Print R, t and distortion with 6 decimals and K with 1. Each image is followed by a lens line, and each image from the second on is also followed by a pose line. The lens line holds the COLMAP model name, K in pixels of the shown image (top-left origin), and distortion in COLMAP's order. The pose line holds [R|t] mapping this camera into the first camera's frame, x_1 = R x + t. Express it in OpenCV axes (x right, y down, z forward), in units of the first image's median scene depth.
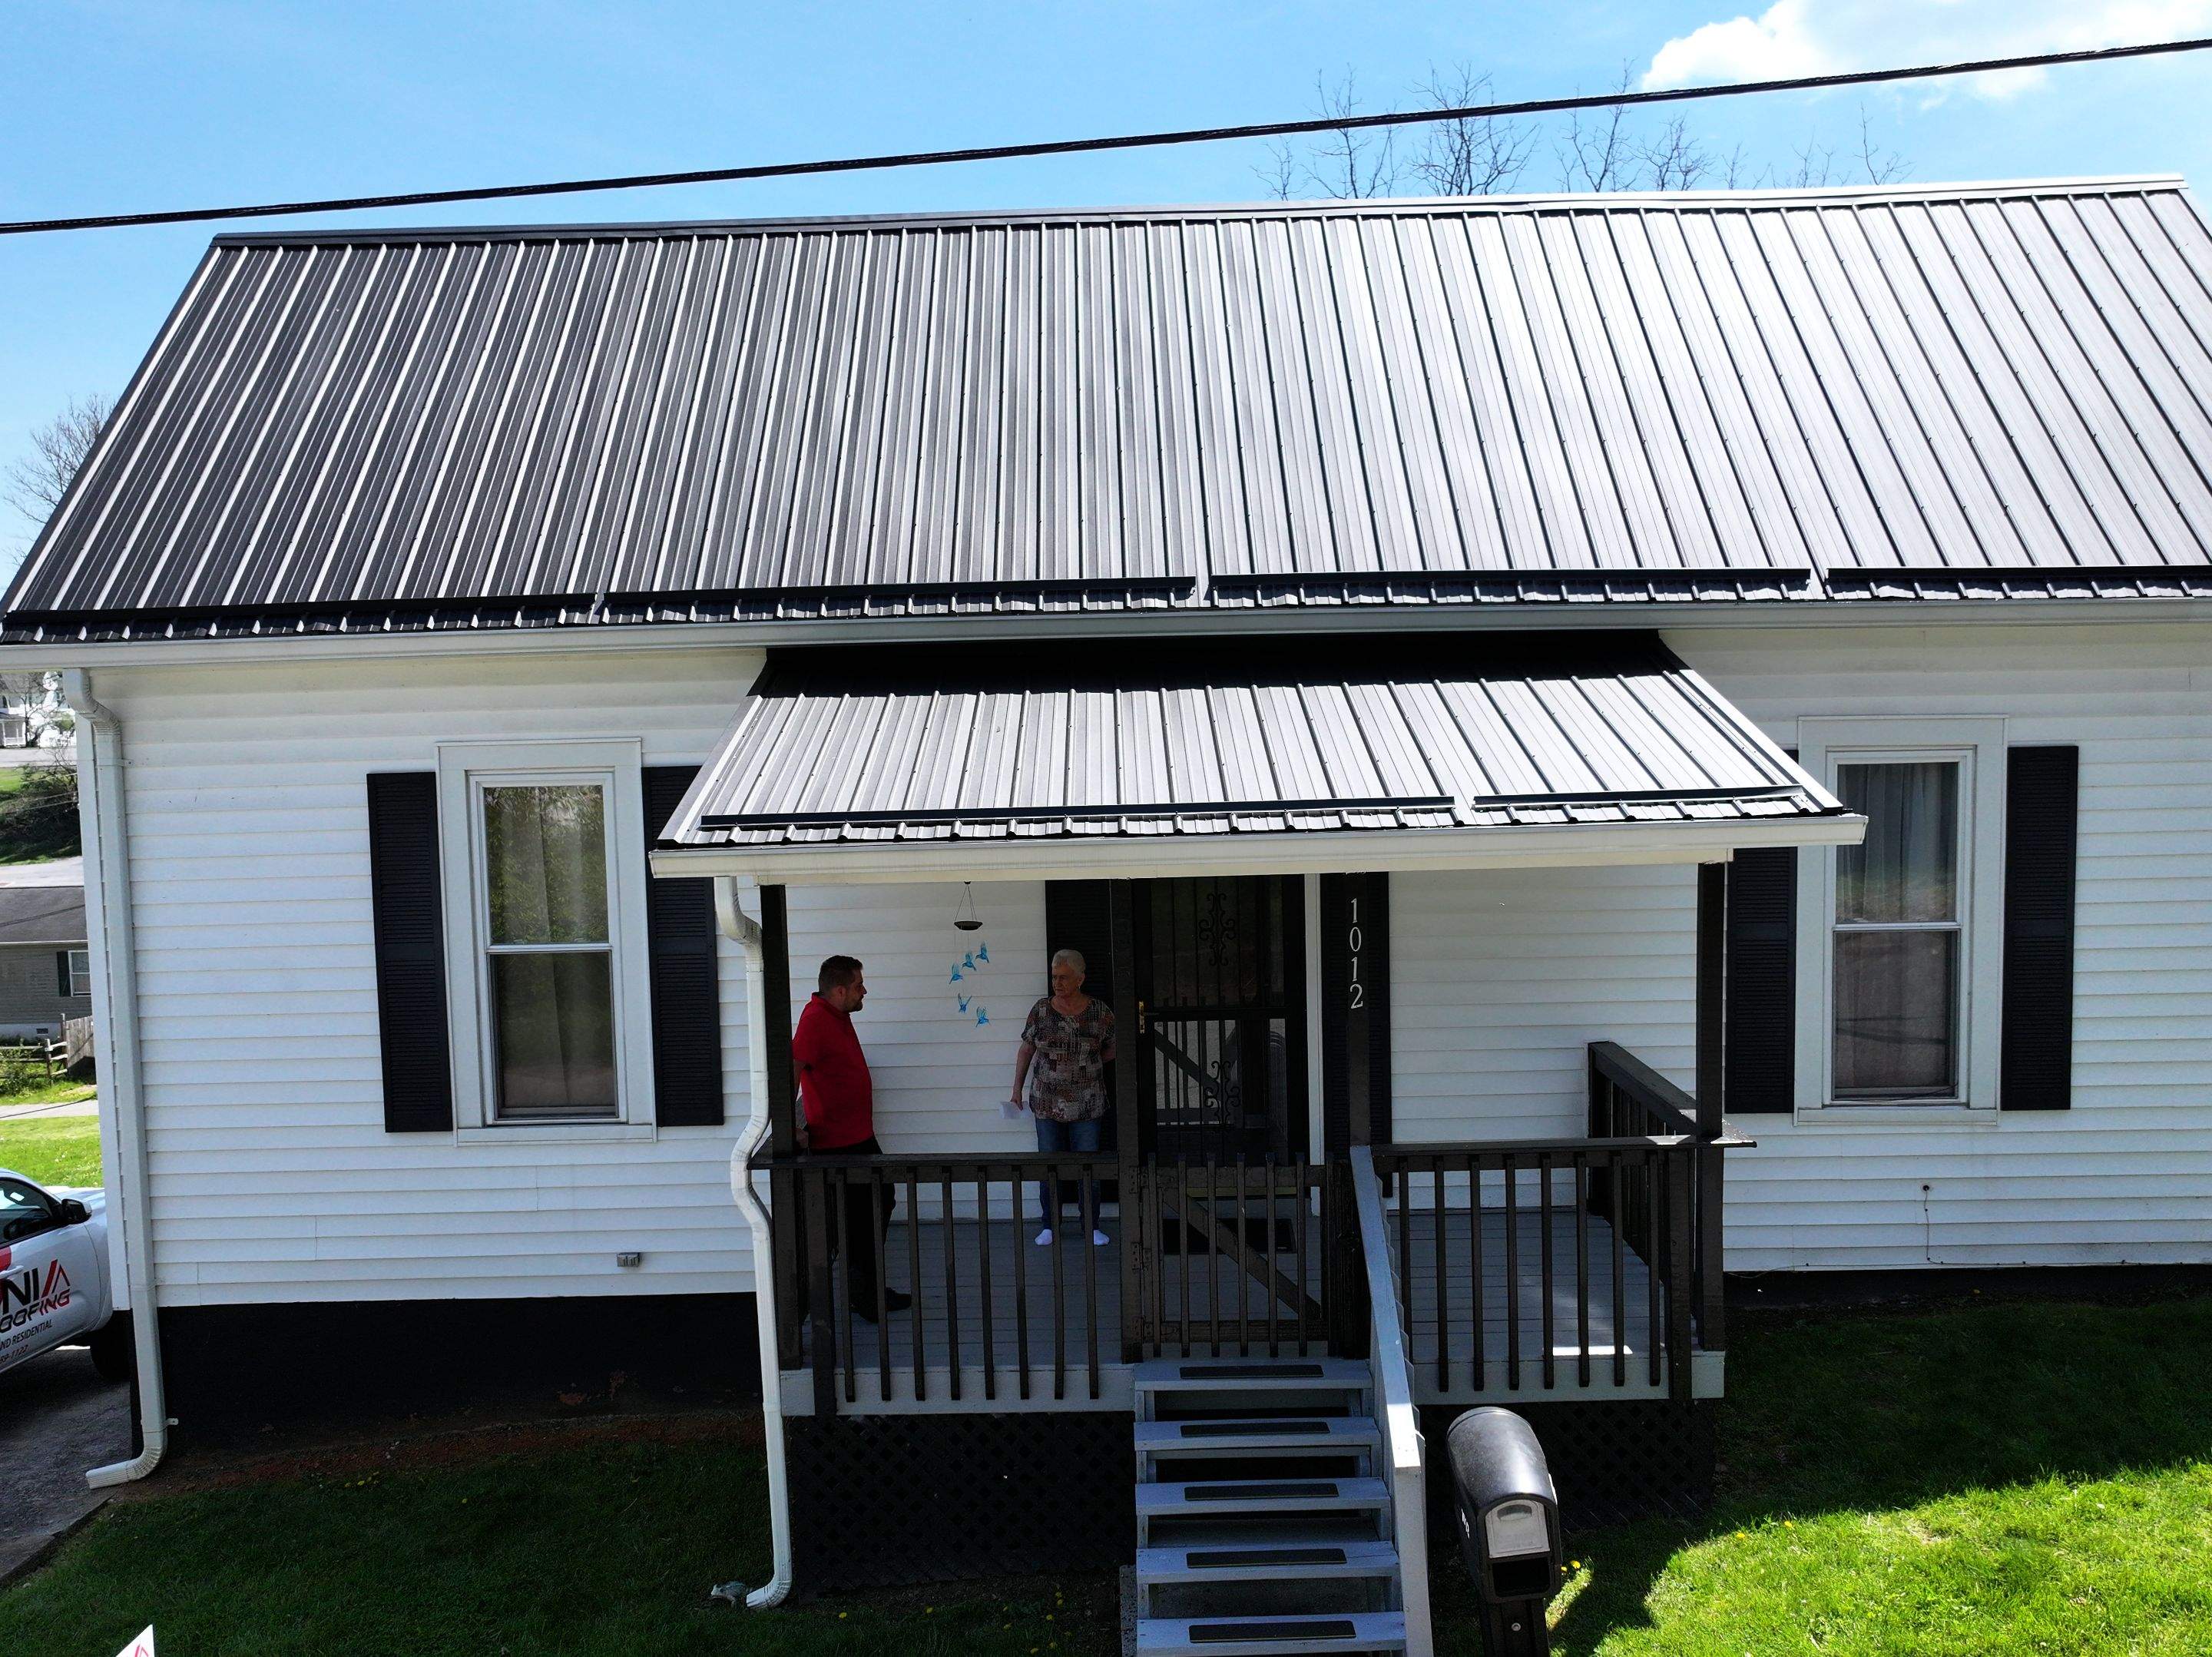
lens RADIAL K [[1585.4, 0, 1103.9], [0, 1585.4, 884.4], [0, 0, 1]] dist [-0.001826, 0.009544]
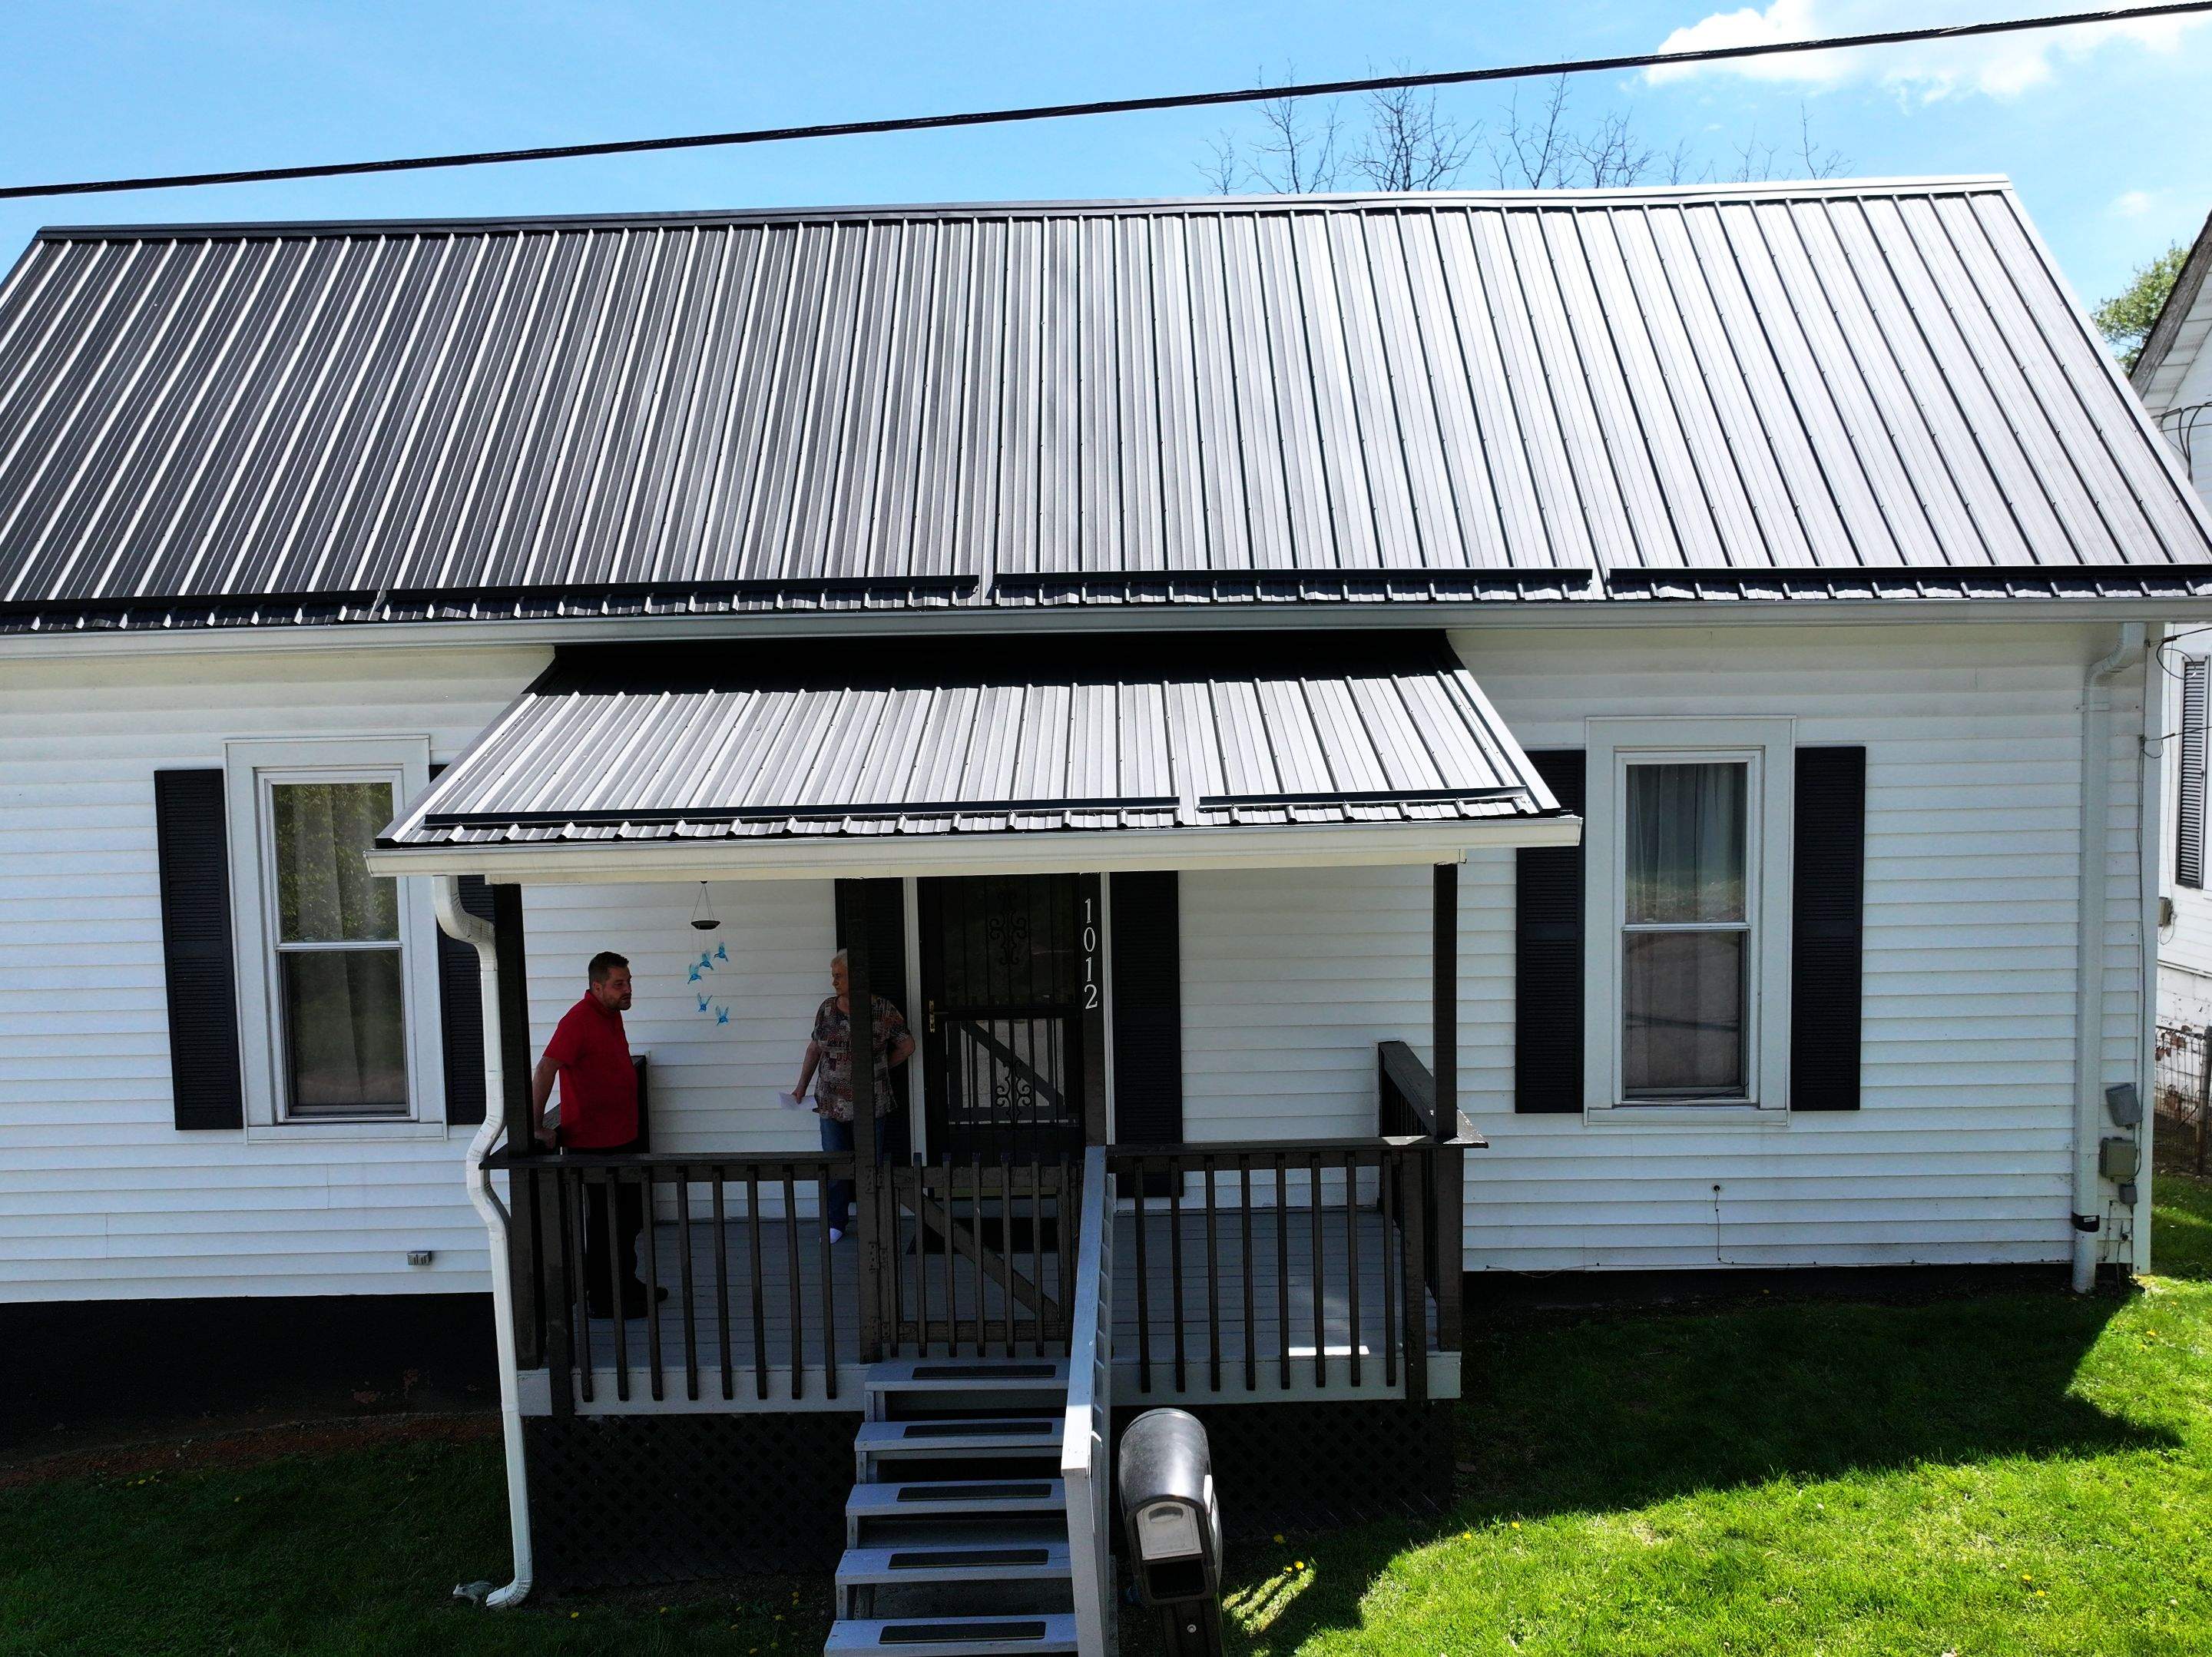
lens RADIAL K [[1585.7, 0, 1142.1], [0, 1585.7, 882.1], [0, 0, 1]] dist [-0.000009, 0.005282]
pose [[0.999995, 0.002044, 0.002278, 0.160385], [-0.002049, 0.999995, 0.002256, -0.003334], [-0.002273, -0.002261, 0.999995, 0.000479]]
